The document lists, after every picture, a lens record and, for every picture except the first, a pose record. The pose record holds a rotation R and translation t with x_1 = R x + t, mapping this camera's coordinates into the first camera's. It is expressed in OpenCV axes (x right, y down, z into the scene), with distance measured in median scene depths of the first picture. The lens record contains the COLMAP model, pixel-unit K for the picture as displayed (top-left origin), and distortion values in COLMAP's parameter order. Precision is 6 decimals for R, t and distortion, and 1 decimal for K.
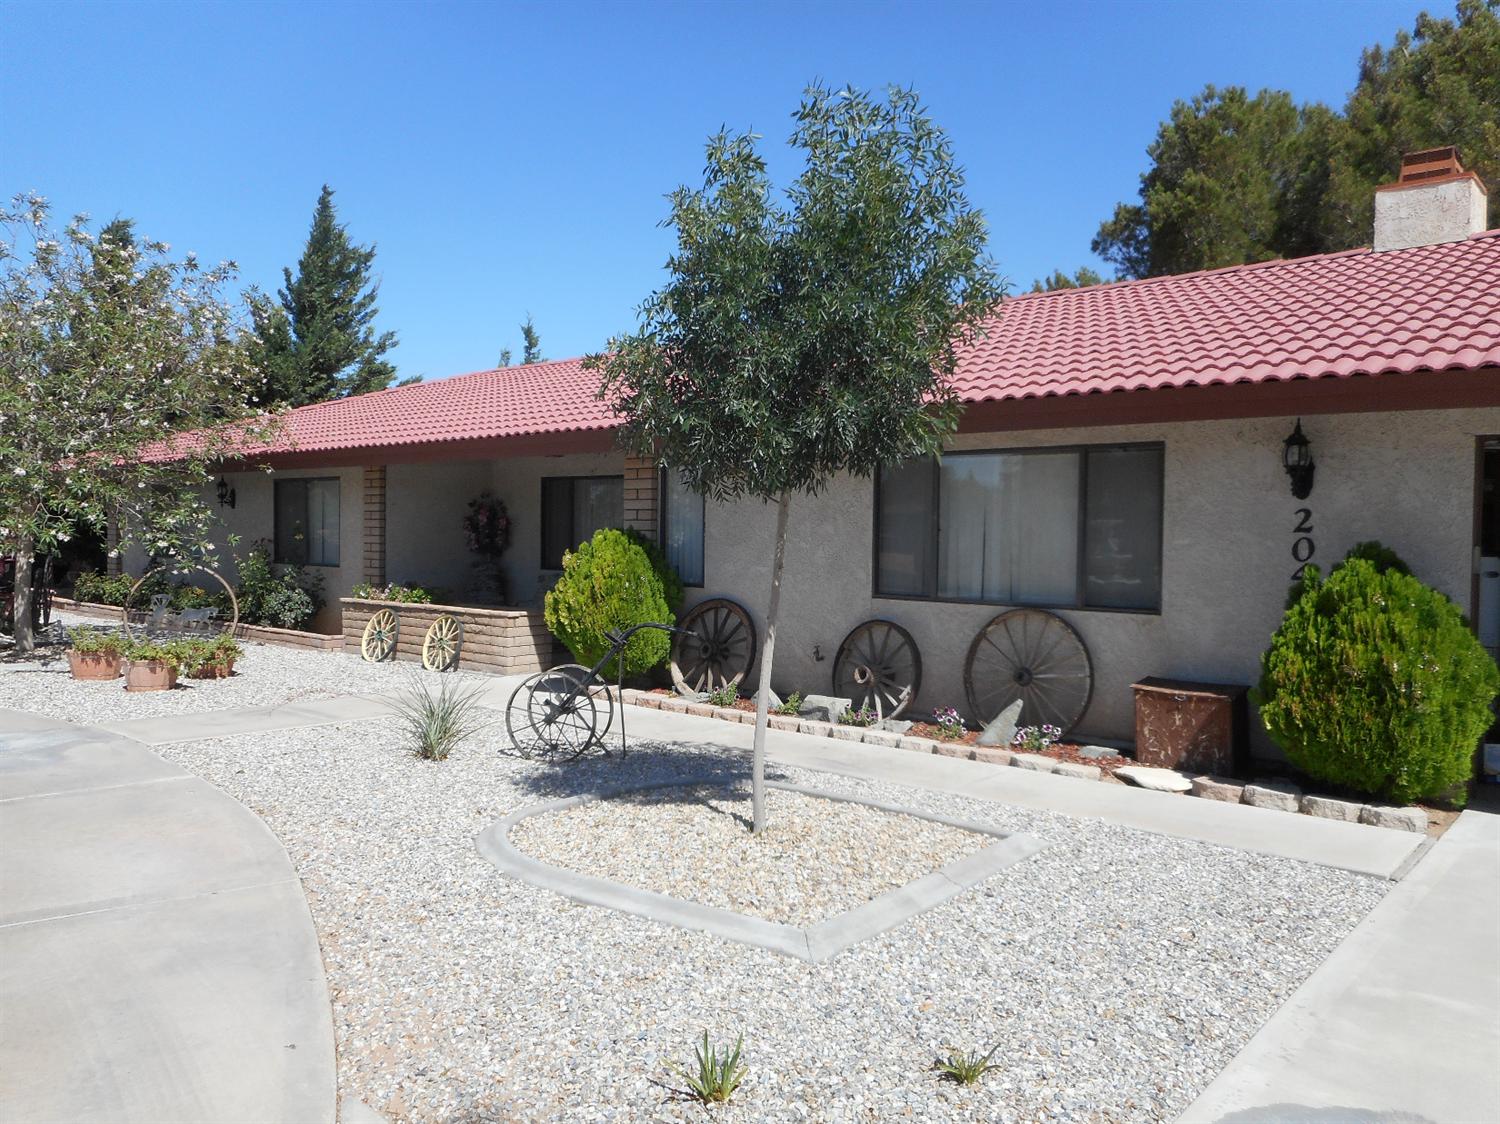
lens RADIAL K [[1119.9, 0, 750.0], [0, 1119.9, 562.0], [0, 0, 1]] dist [0.003191, 0.002732]
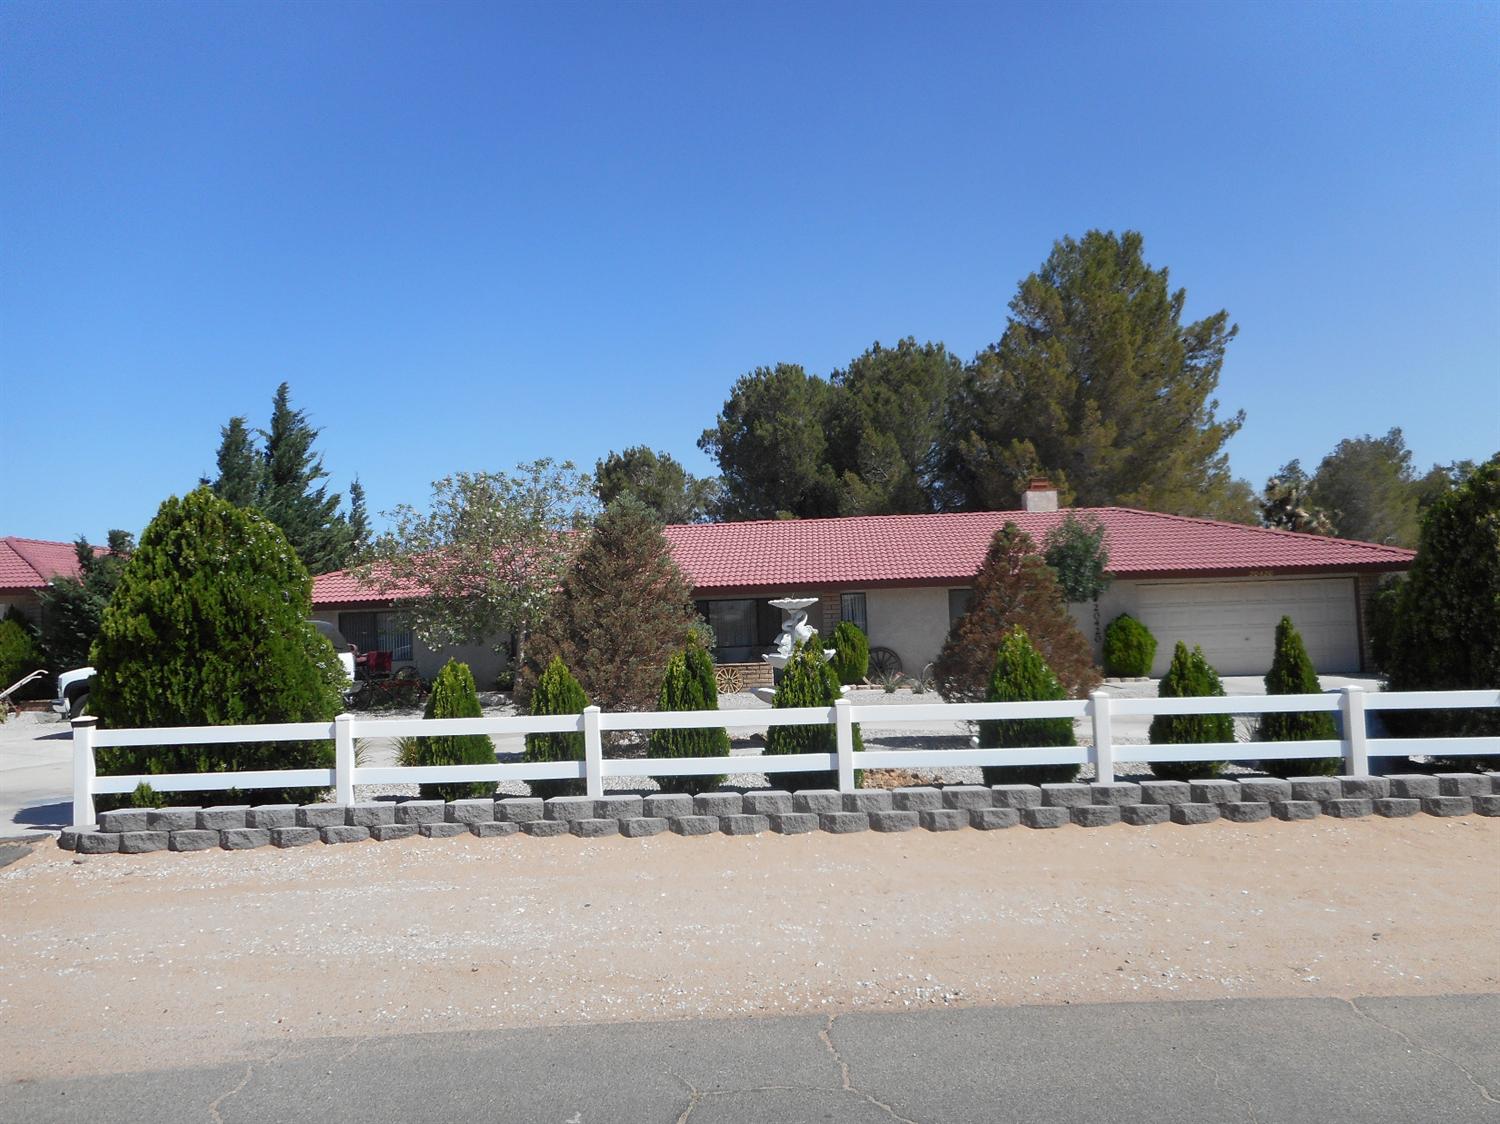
lens RADIAL K [[1119.9, 0, 750.0], [0, 1119.9, 562.0], [0, 0, 1]] dist [0.003191, 0.002732]
pose [[0.799180, -0.006740, 0.601054, -0.729309], [0.063237, 0.995331, -0.072919, 0.002655], [-0.597757, 0.096284, 0.795875, -0.345207]]
